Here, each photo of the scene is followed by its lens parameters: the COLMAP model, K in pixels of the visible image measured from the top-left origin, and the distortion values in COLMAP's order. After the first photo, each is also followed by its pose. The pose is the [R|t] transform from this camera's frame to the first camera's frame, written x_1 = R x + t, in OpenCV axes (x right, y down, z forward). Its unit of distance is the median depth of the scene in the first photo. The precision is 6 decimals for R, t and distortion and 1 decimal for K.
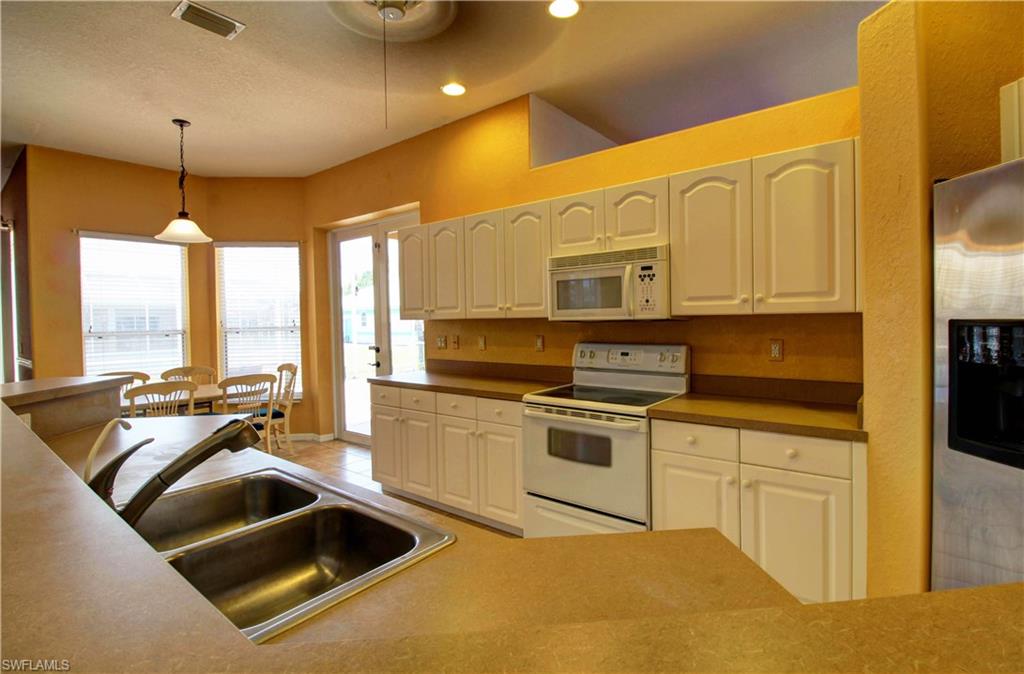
lens RADIAL K [[483.0, 0, 514.9], [0, 483.0, 329.6], [0, 0, 1]] dist [-0.001075, -0.002588]
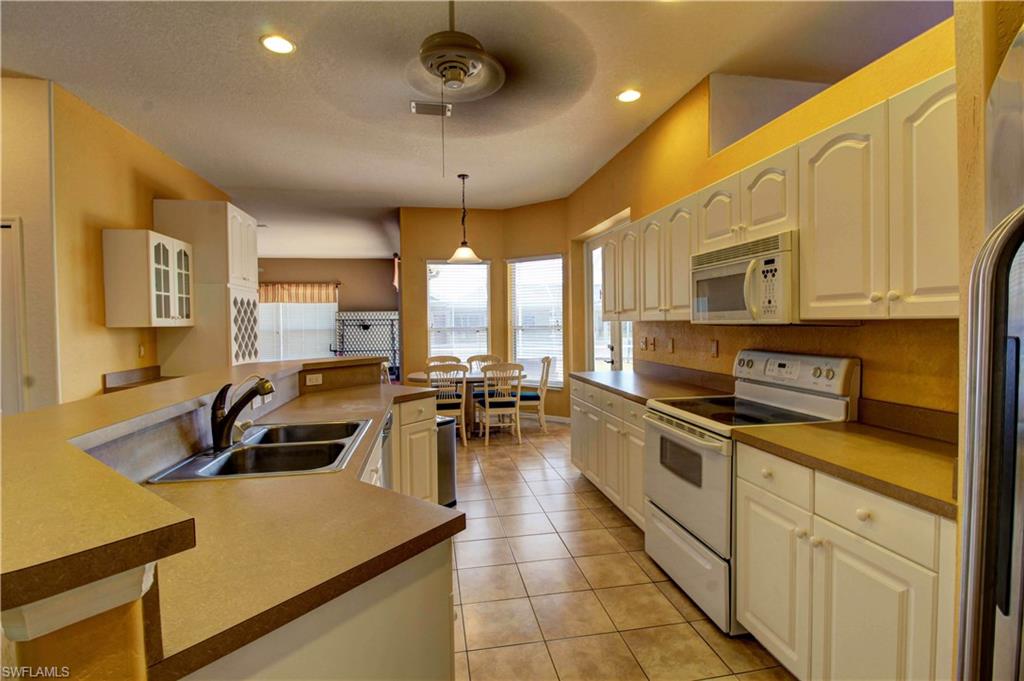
lens RADIAL K [[475.7, 0, 509.2], [0, 475.7, 340.0], [0, 0, 1]] dist [-0.004955, -0.004827]
pose [[0.753741, 0.032495, -0.656368, 0.425448], [-0.016500, 0.999398, 0.030529, -0.010361], [0.656965, -0.012181, 0.753823, 0.086386]]
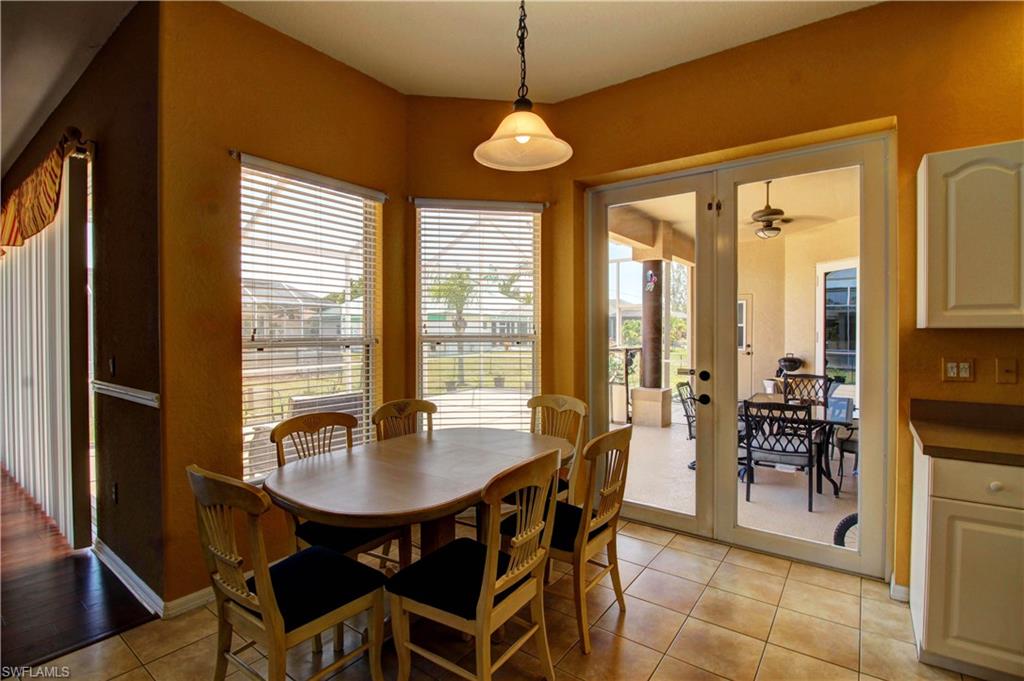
lens RADIAL K [[475.7, 0, 516.4], [0, 475.7, 343.3], [0, 0, 1]] dist [-0.004955, -0.004827]
pose [[0.998393, 0.015800, 0.054423, -0.997005], [-0.016161, 0.999850, 0.006208, 0.001552], [-0.054317, -0.007077, 0.998499, 0.718545]]
